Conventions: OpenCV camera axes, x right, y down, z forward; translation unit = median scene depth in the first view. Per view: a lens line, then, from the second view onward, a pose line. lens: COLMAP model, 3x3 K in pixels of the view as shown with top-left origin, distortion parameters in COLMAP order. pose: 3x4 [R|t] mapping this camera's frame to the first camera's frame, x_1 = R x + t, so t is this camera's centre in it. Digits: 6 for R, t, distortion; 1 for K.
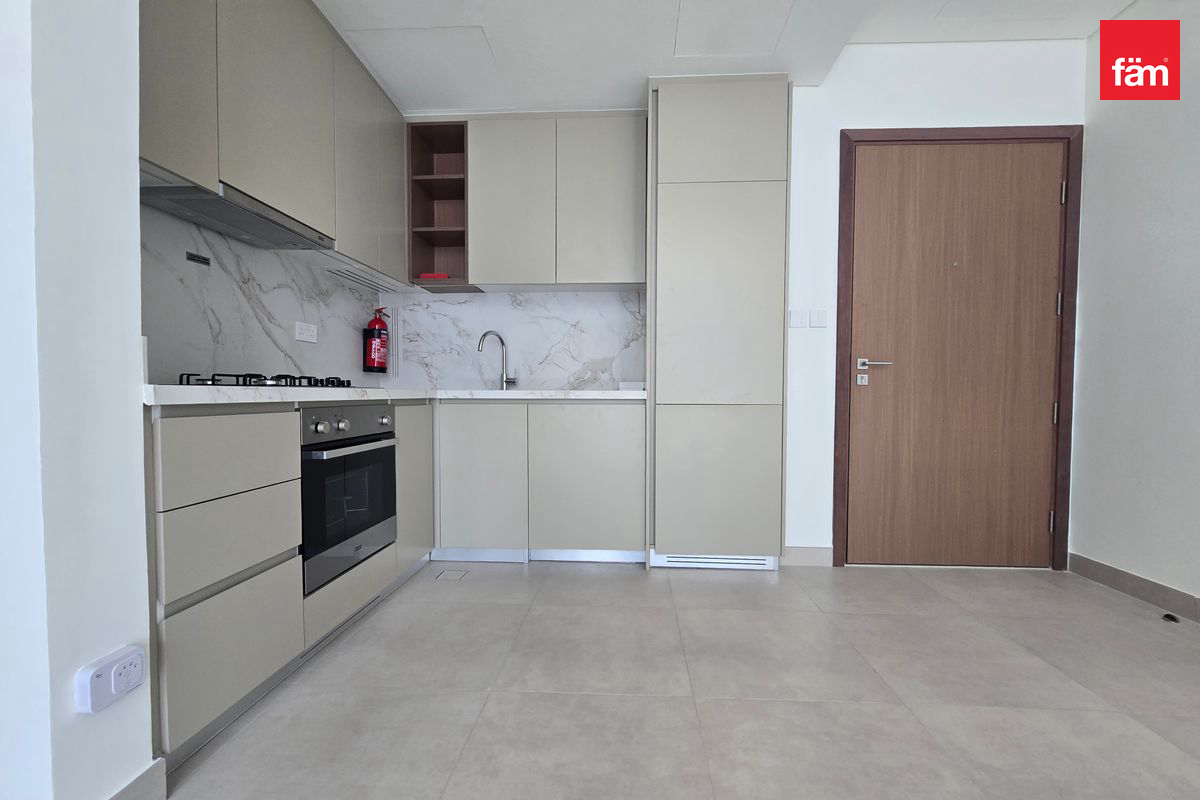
lens RADIAL K [[492.5, 0, 609.6], [0, 492.5, 410.5], [0, 0, 1]] dist [-0.004502, 0.001125]
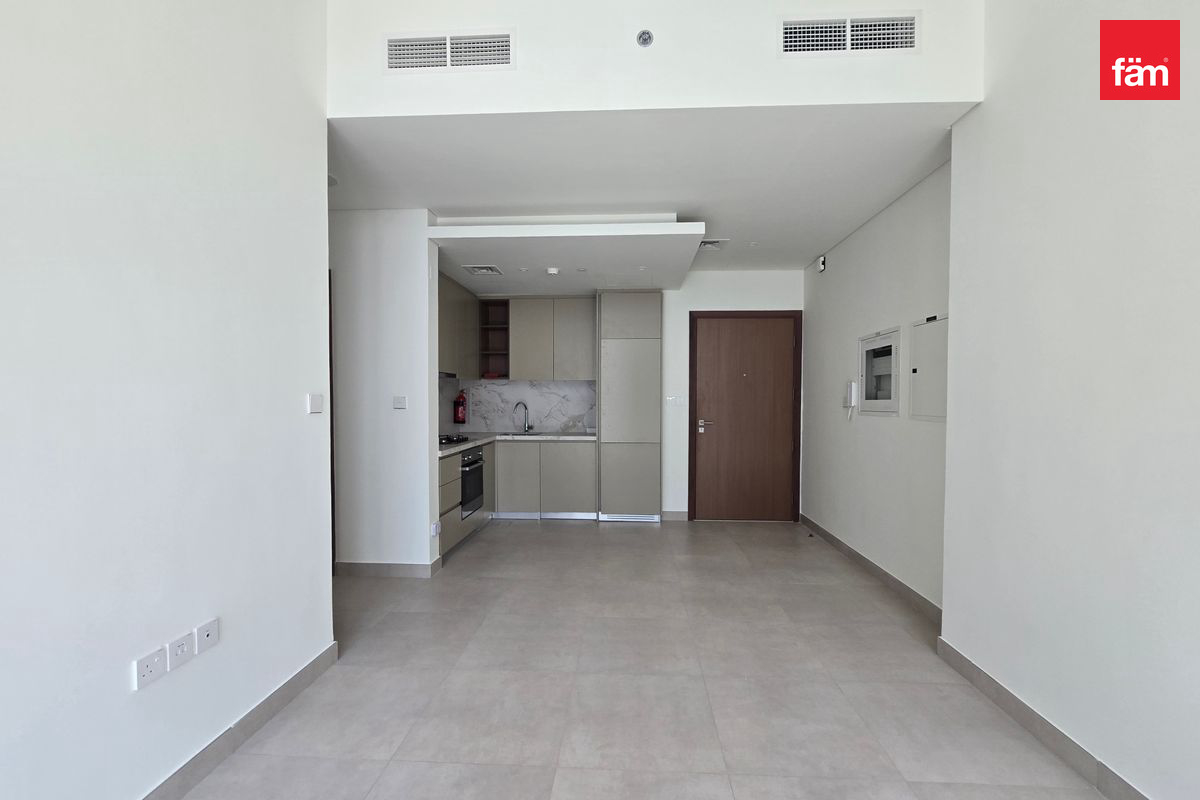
lens RADIAL K [[492.5, 0, 606.8], [0, 492.5, 409.0], [0, 0, 1]] dist [-0.004502, 0.001125]
pose [[0.999958, -0.002877, -0.008742, 0.134339], [0.002788, 0.999944, -0.010191, -0.132061], [0.008770, 0.010166, 0.999910, -1.077516]]
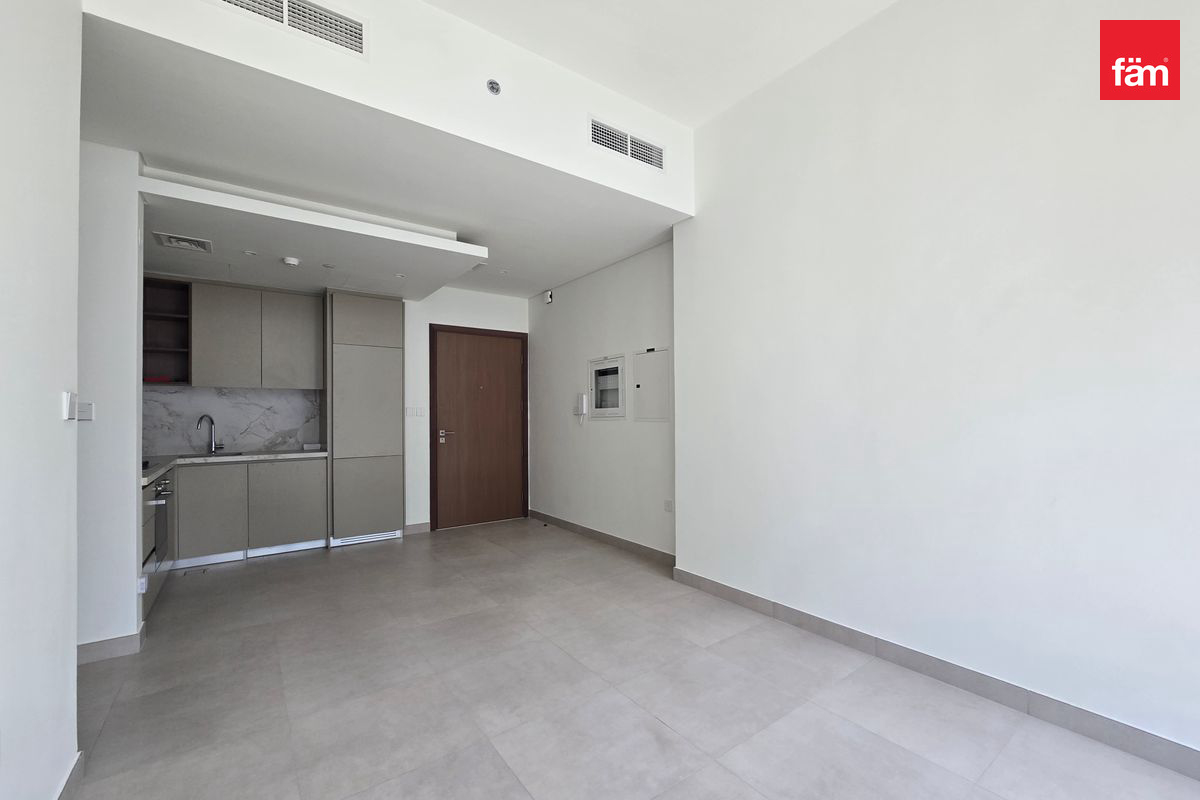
lens RADIAL K [[492.5, 0, 606.7], [0, 492.5, 408.3], [0, 0, 1]] dist [-0.004502, 0.001125]
pose [[0.776339, -0.003215, 0.630308, -0.273029], [0.031800, 0.998913, -0.034072, -0.106247], [-0.629513, 0.046495, 0.775597, -1.098836]]
